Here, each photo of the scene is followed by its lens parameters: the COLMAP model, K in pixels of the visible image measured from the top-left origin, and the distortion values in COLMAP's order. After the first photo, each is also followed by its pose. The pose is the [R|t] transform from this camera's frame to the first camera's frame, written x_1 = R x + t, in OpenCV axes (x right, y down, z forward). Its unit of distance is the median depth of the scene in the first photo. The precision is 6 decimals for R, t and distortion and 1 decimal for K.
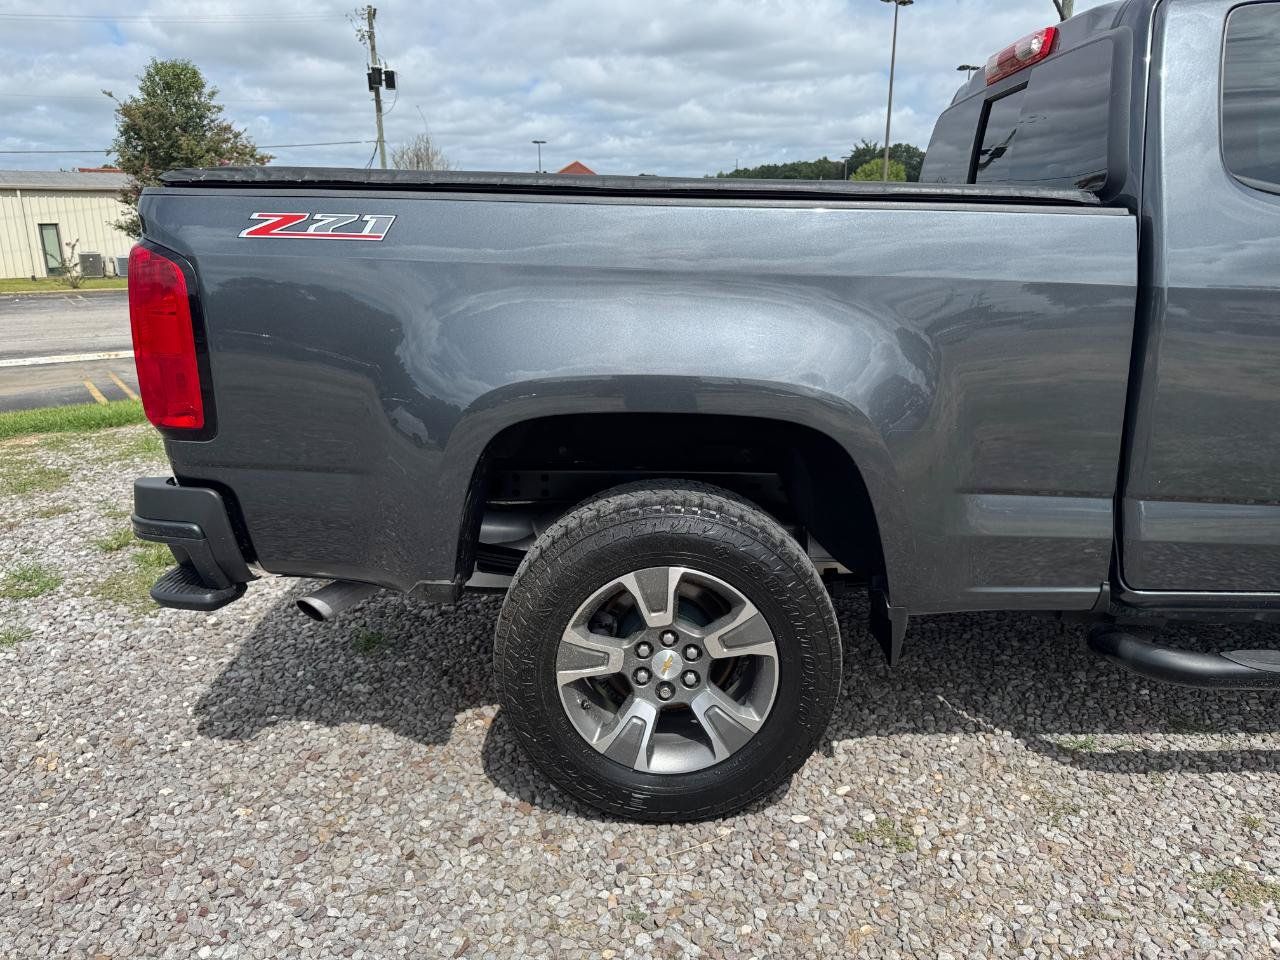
lens RADIAL K [[907.0, 0, 663.0], [0, 907.0, 468.7], [0, 0, 1]] dist [0.011027, -0.011903]
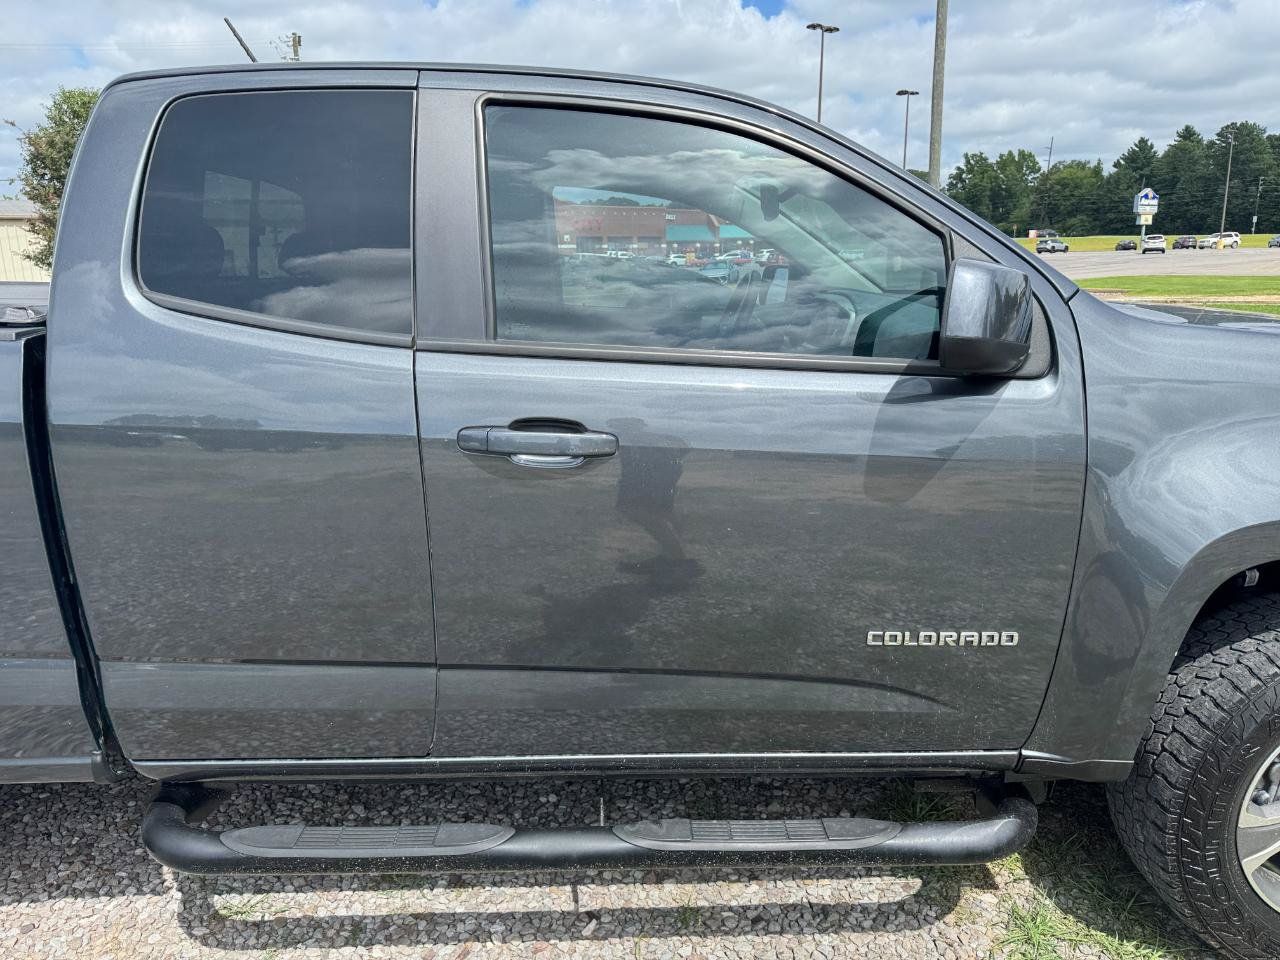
lens RADIAL K [[907.0, 0, 669.0], [0, 907.0, 468.5], [0, 0, 1]] dist [0.011027, -0.011903]
pose [[0.999509, -0.012572, 0.028695, 0.099680], [0.013208, 0.999669, -0.022094, -0.011669], [-0.028407, 0.022462, 0.999344, 0.011379]]
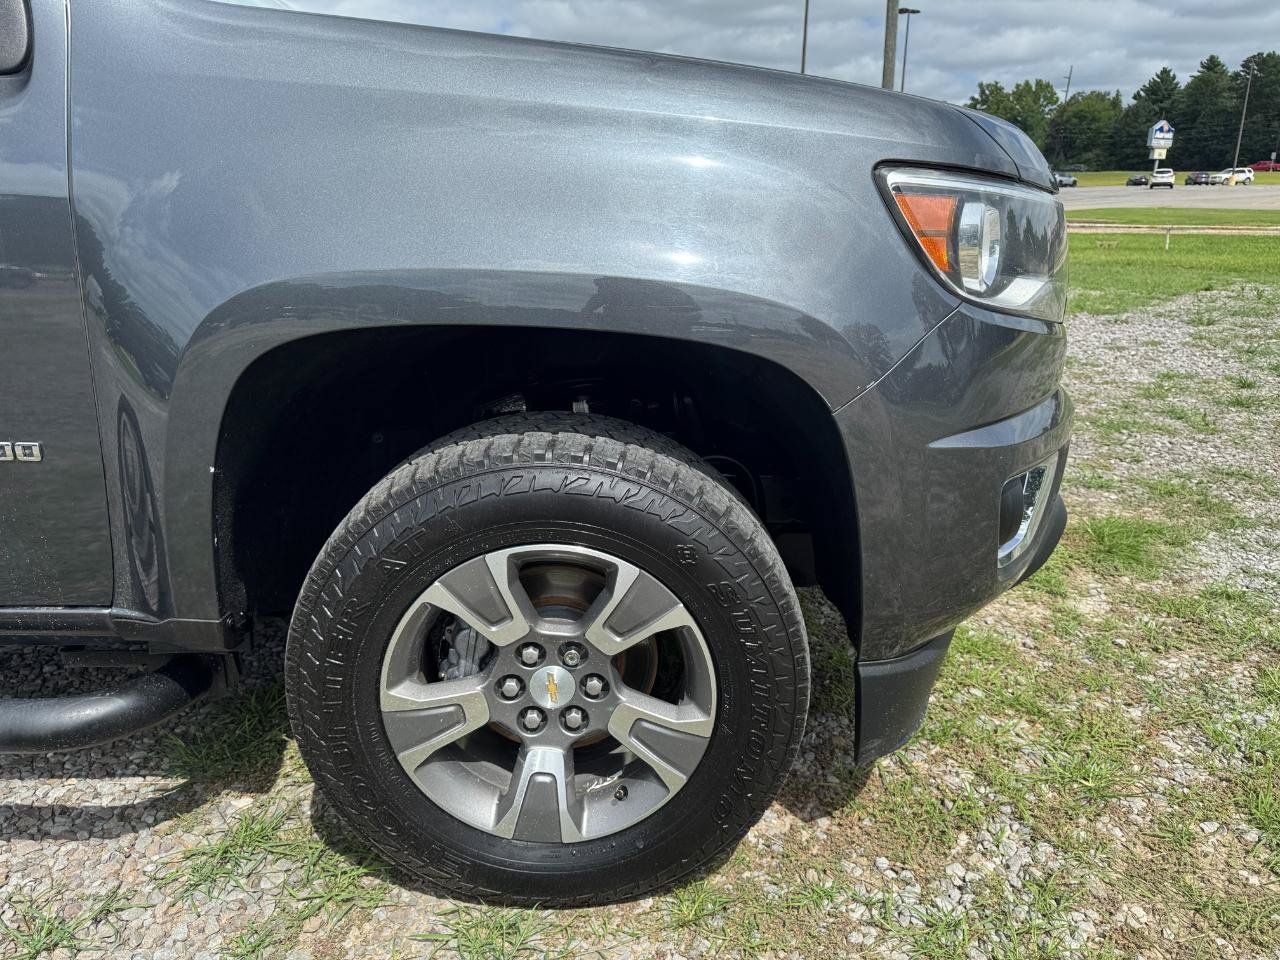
lens RADIAL K [[907.0, 0, 669.3], [0, 907.0, 477.8], [0, 0, 1]] dist [0.011027, -0.011903]
pose [[0.999752, 0.002127, 0.022179, 0.175163], [-0.003381, 0.998389, 0.056640, 0.000660], [-0.022022, -0.056701, 0.998148, 0.032047]]
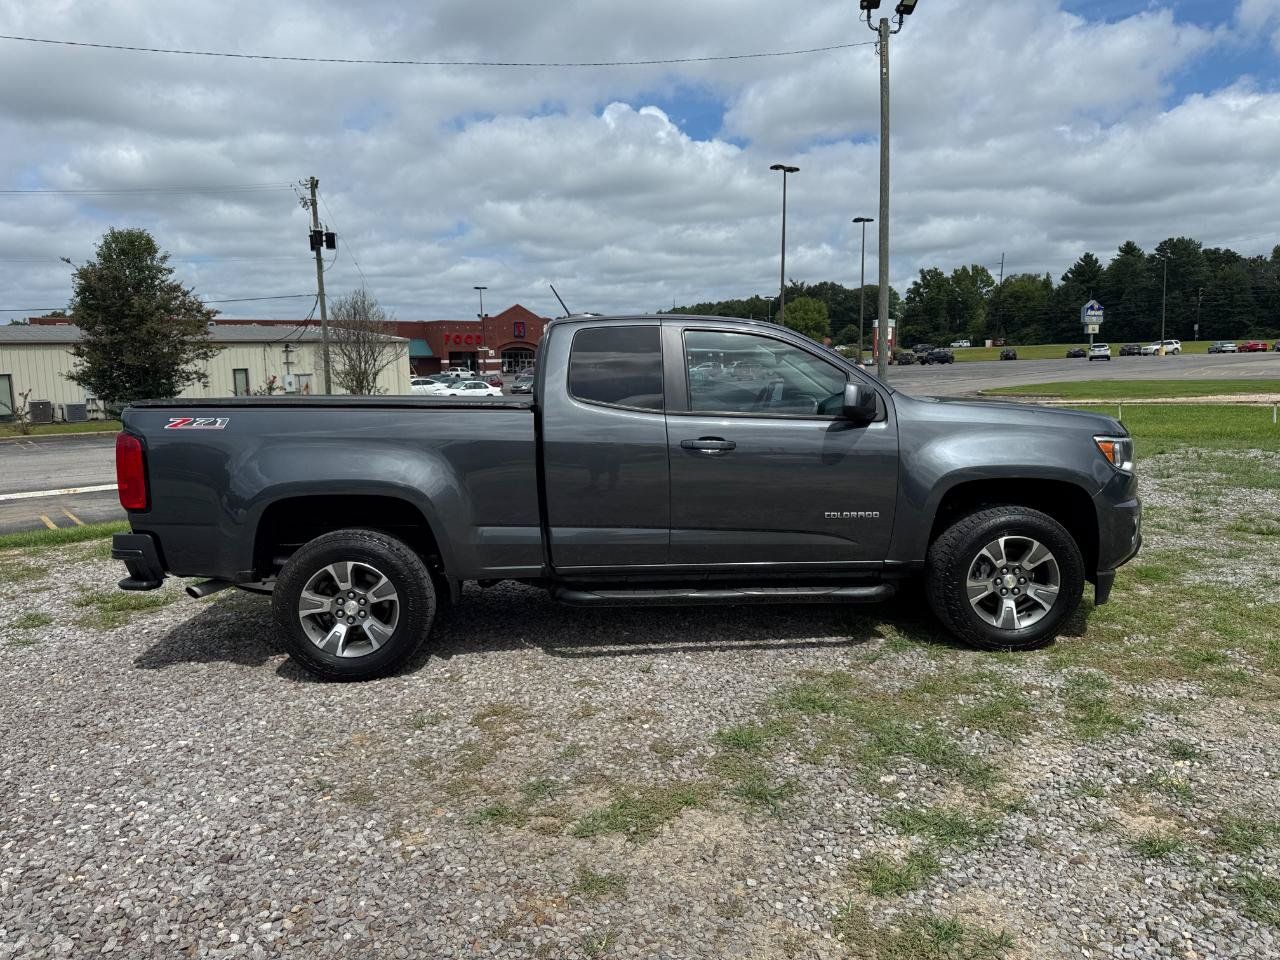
lens RADIAL K [[907.0, 0, 656.2], [0, 907.0, 480.3], [0, 0, 1]] dist [0.011027, -0.011903]
pose [[0.998607, -0.023932, 0.047028, 0.066786], [0.029766, 0.991384, -0.127557, 0.021263], [-0.043570, 0.128779, 0.990716, -0.132391]]
